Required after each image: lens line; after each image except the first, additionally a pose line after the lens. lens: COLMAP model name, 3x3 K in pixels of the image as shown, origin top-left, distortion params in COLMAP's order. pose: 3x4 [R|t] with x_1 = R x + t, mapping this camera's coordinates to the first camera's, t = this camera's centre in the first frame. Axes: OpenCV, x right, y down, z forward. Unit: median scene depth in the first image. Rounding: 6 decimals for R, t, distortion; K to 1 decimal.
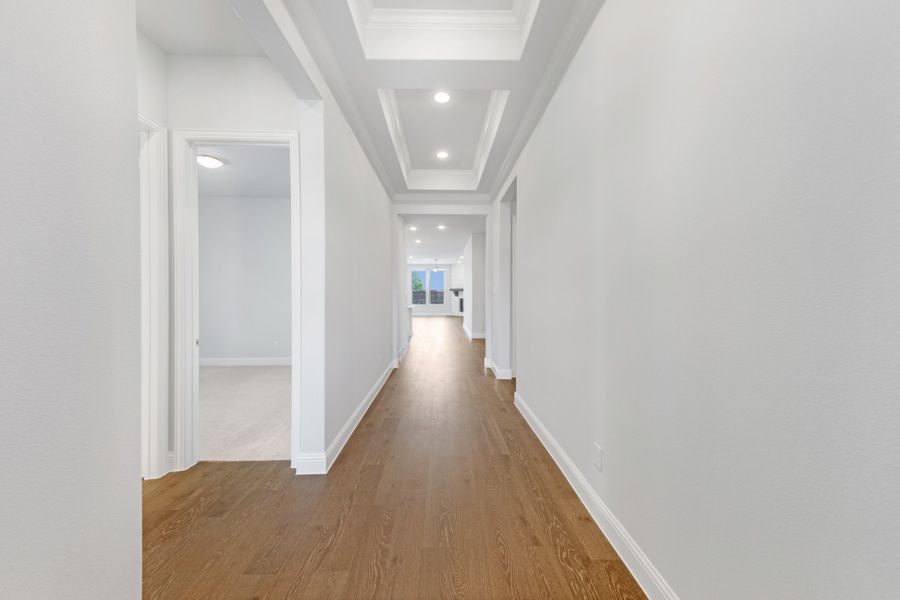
lens RADIAL K [[306.7, 0, 450.0], [0, 306.7, 300.0], [0, 0, 1]] dist [0.000584, 0.000030]
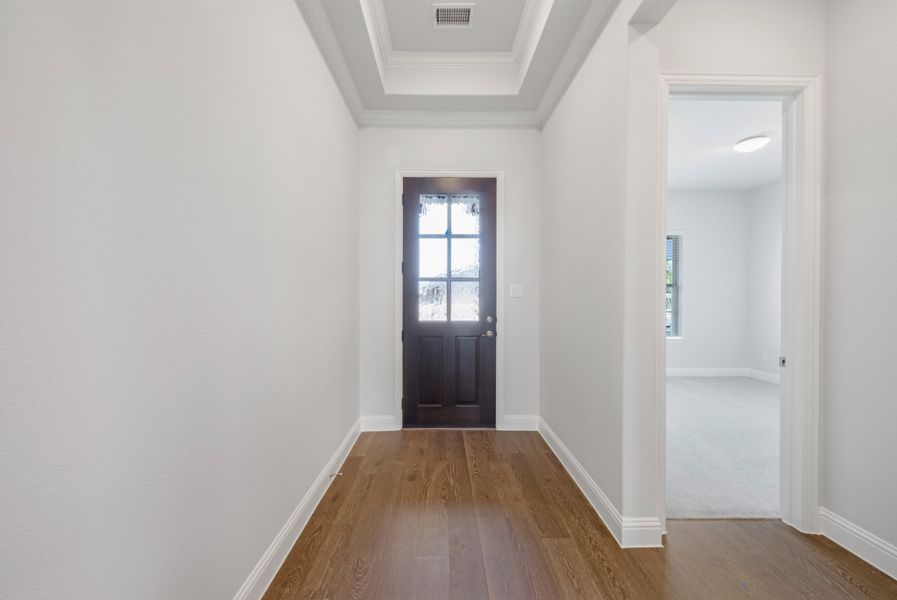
lens RADIAL K [[305.7, 0, 448.5], [0, 305.7, 300.0], [0, 0, 1]] dist [0.000584, 0.000030]
pose [[0.999220, 0.007987, -0.038668, -0.007892], [-0.008235, 0.999947, -0.006257, -0.010592], [0.038616, 0.006570, 0.999233, 0.469956]]
